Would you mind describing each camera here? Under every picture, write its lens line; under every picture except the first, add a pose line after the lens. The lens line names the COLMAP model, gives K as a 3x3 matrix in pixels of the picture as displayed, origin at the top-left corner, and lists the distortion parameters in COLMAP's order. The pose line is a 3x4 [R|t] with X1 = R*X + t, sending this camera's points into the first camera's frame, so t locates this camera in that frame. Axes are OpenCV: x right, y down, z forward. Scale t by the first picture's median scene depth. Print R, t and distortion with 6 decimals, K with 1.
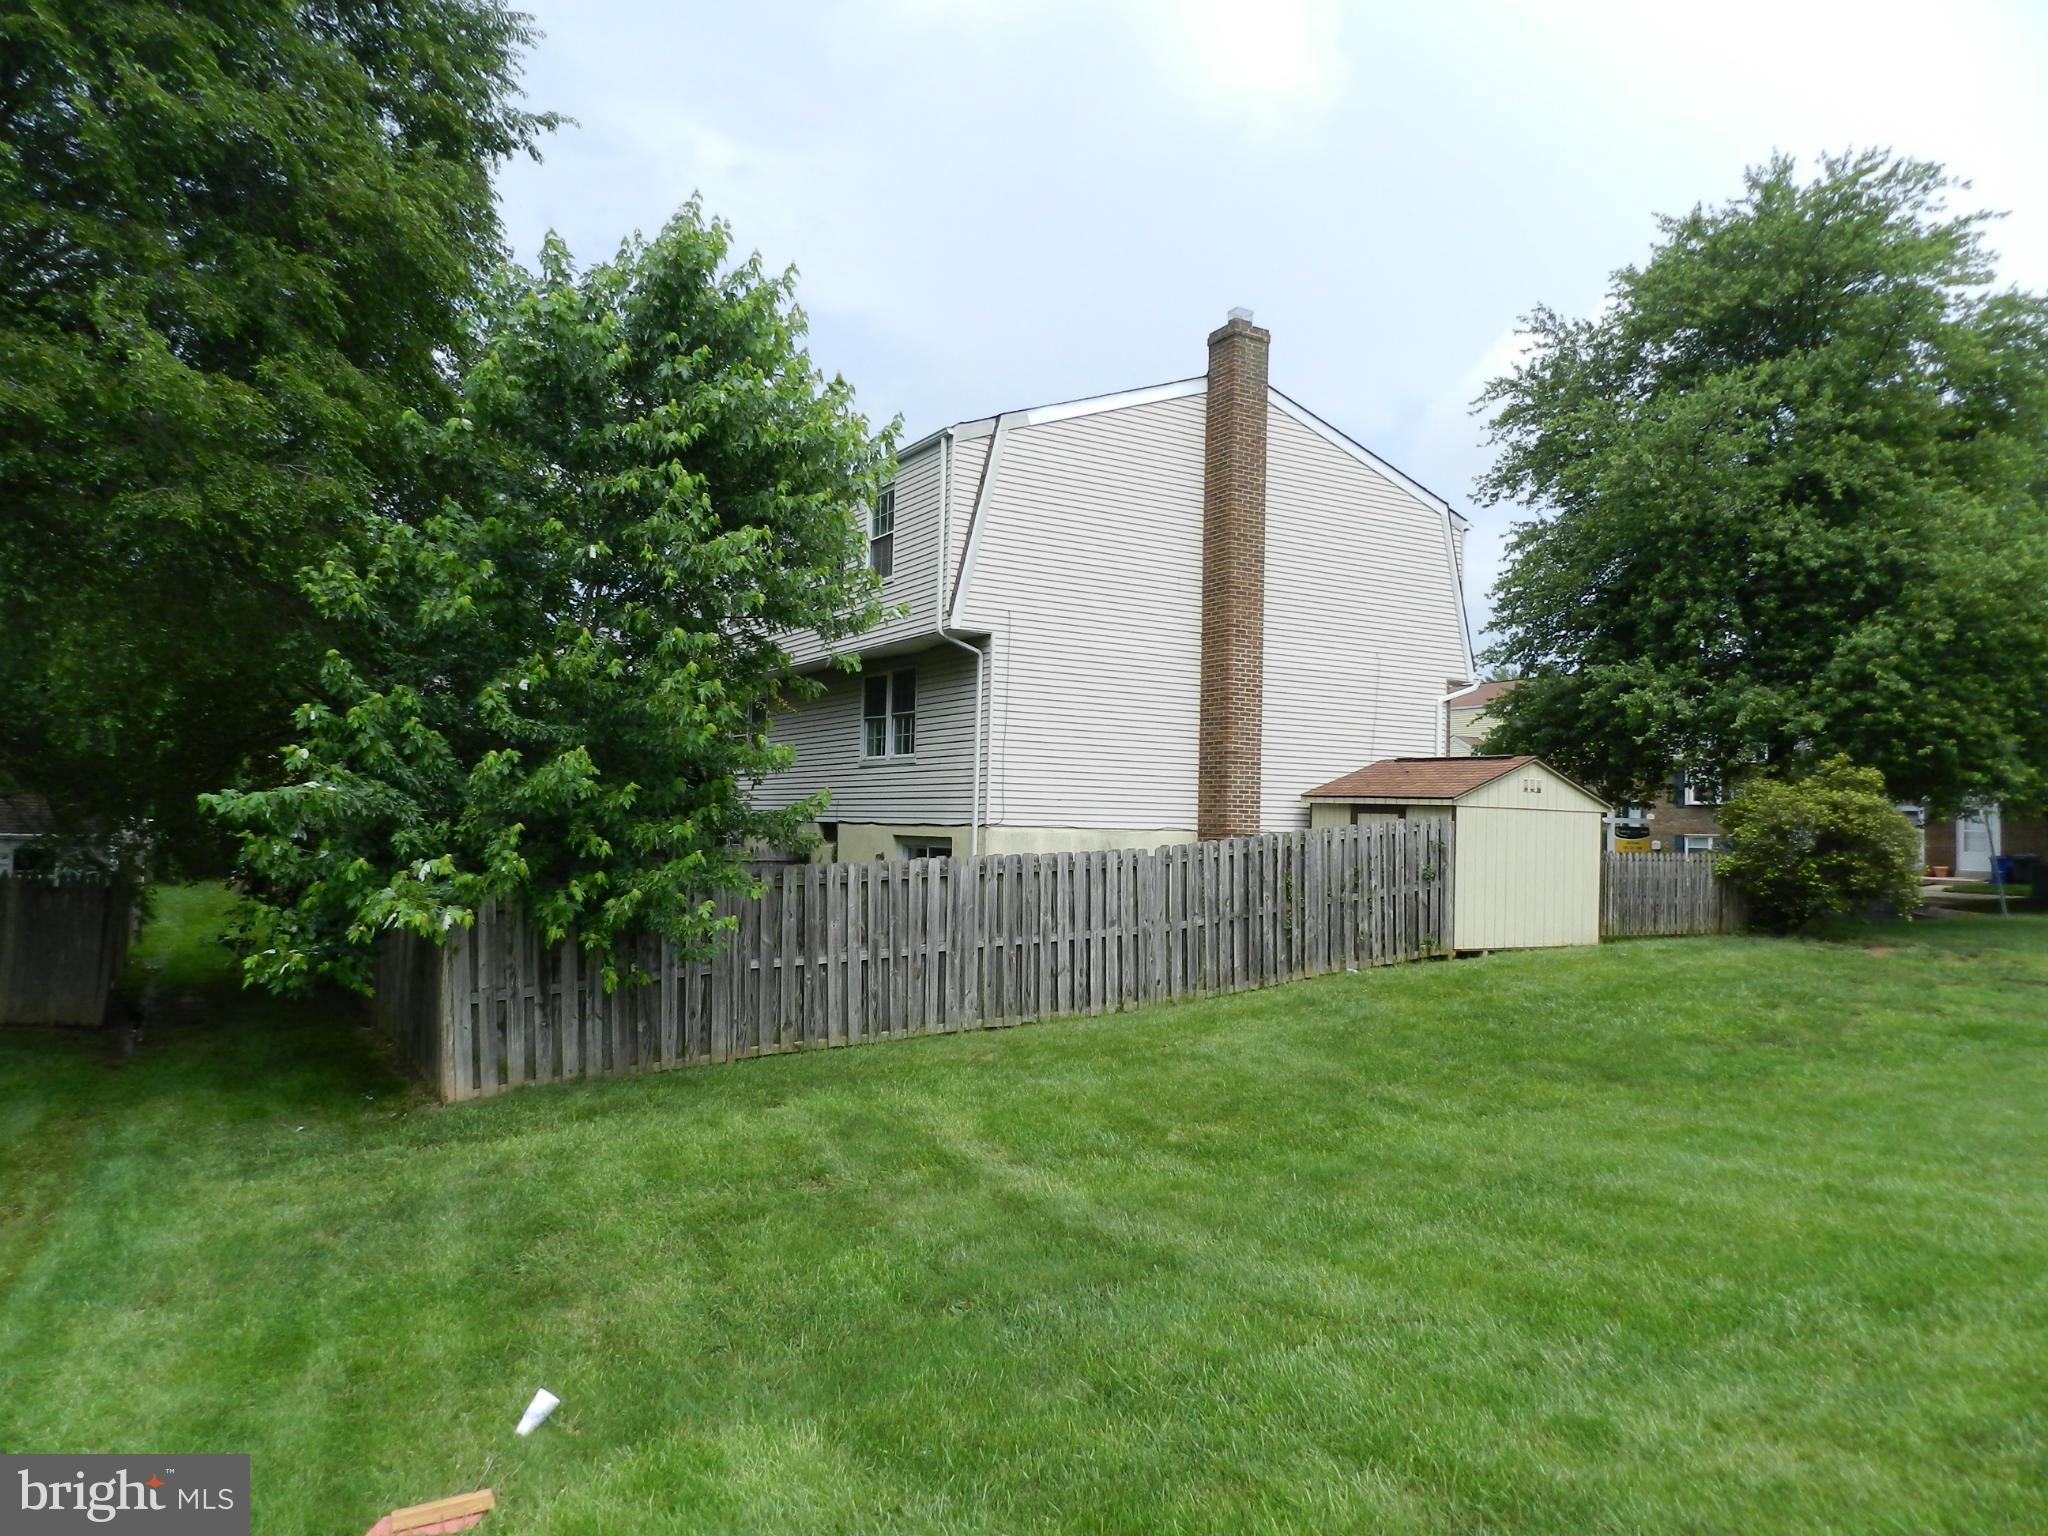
lens RADIAL K [[1383.8, 0, 1024.0], [0, 1383.8, 768.0], [0, 0, 1]] dist [0.009511, 0.000282]
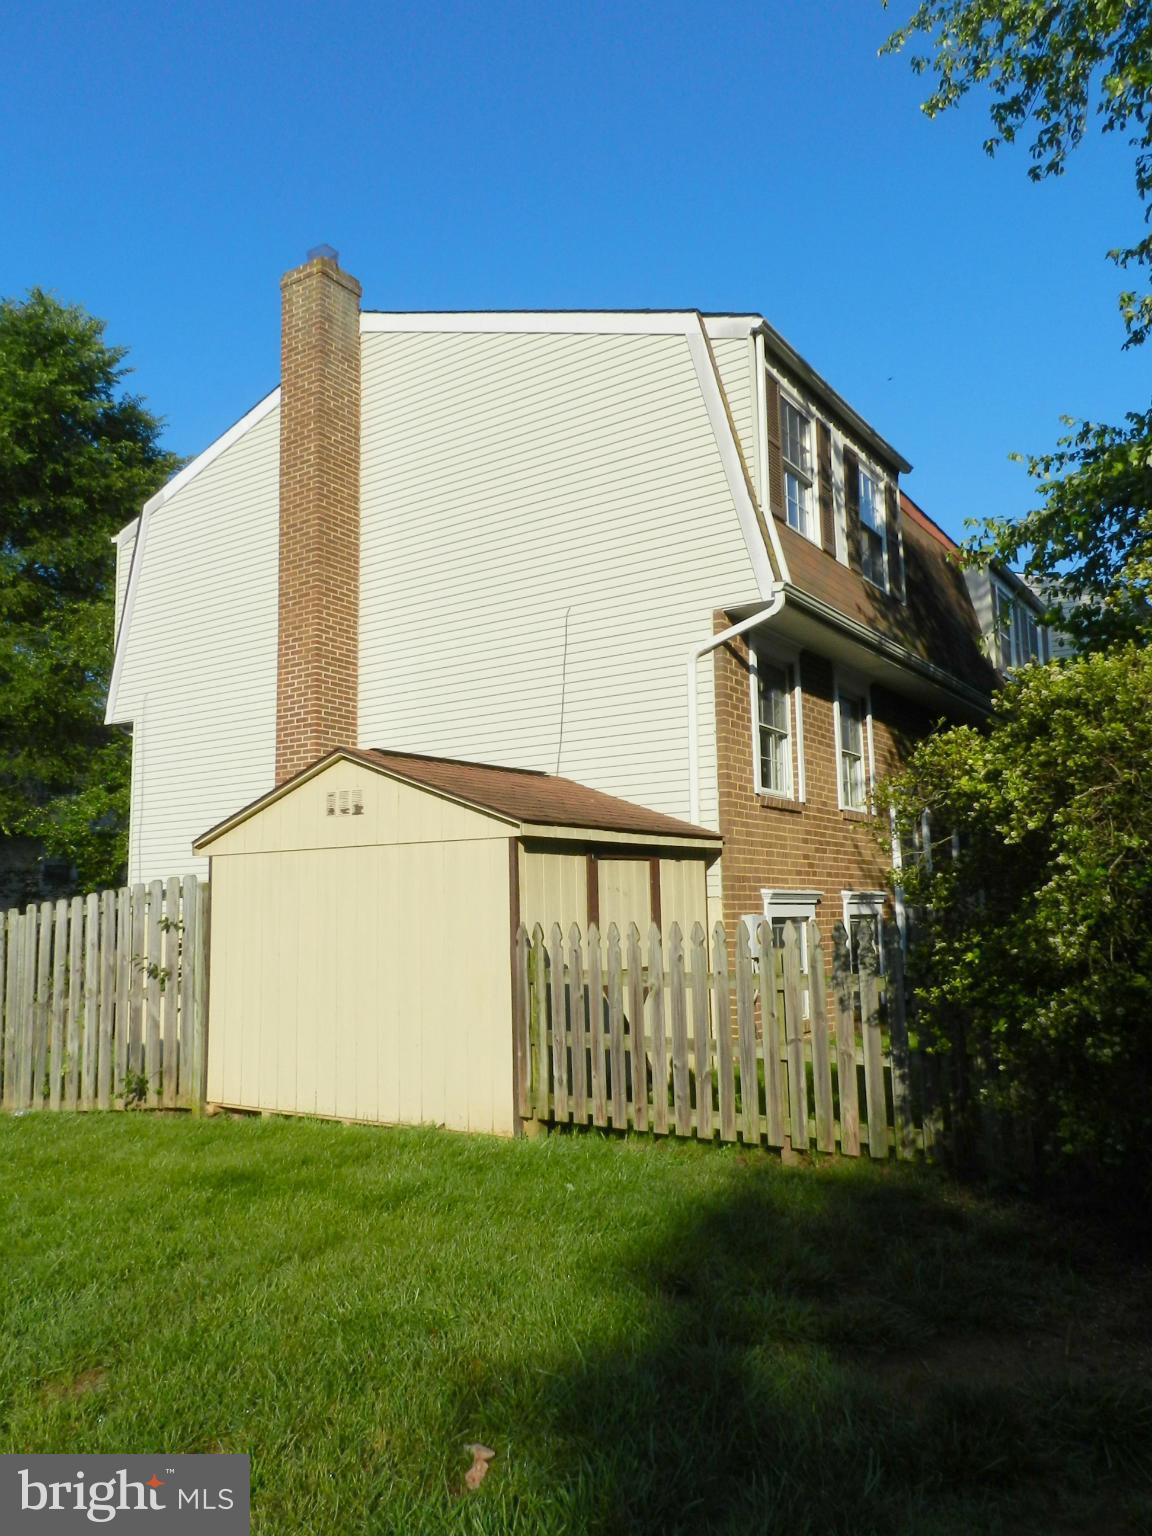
lens RADIAL K [[1101.9, 0, 624.6], [0, 1101.9, 775.6], [0, 0, 1]] dist [-0.008659, -0.002985]
pose [[0.449059, -0.130076, -0.883983, 0.838797], [0.079597, 0.991237, -0.105423, 0.056347], [0.889950, -0.023021, 0.455477, 0.954916]]
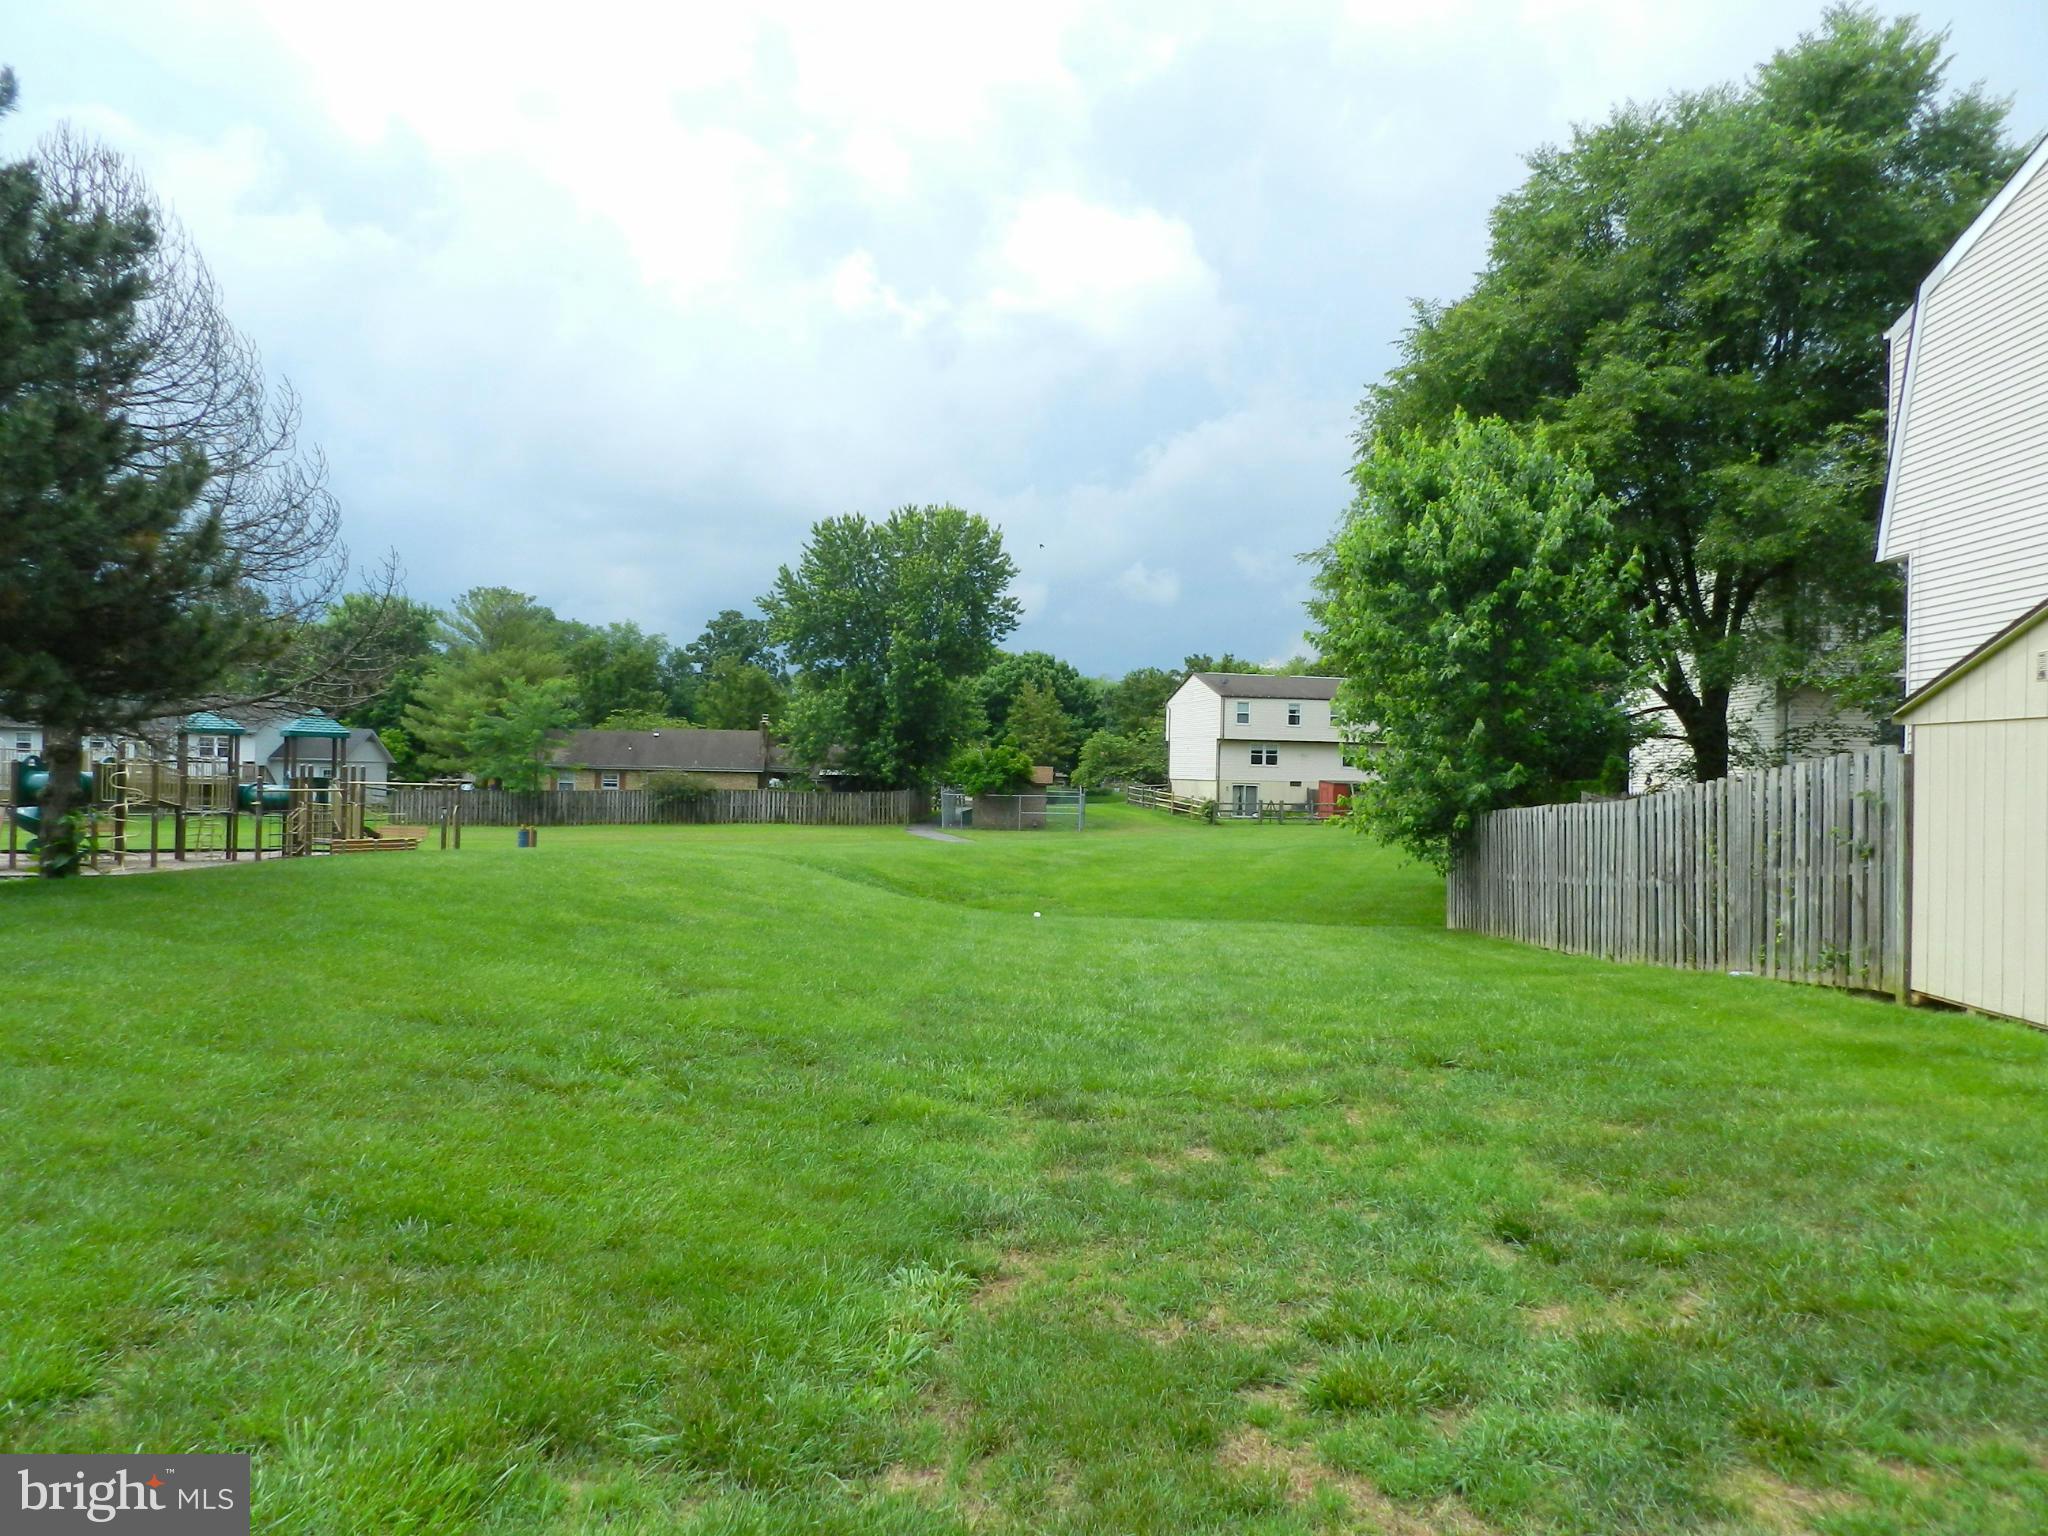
lens RADIAL K [[1383.8, 0, 1024.0], [0, 1383.8, 768.0], [0, 0, 1]] dist [0.009511, 0.000282]
pose [[-0.551857, -0.027364, -0.833490, 0.983013], [0.013943, 0.999019, -0.042031, 0.061041], [0.833822, -0.034816, -0.550934, 1.020054]]
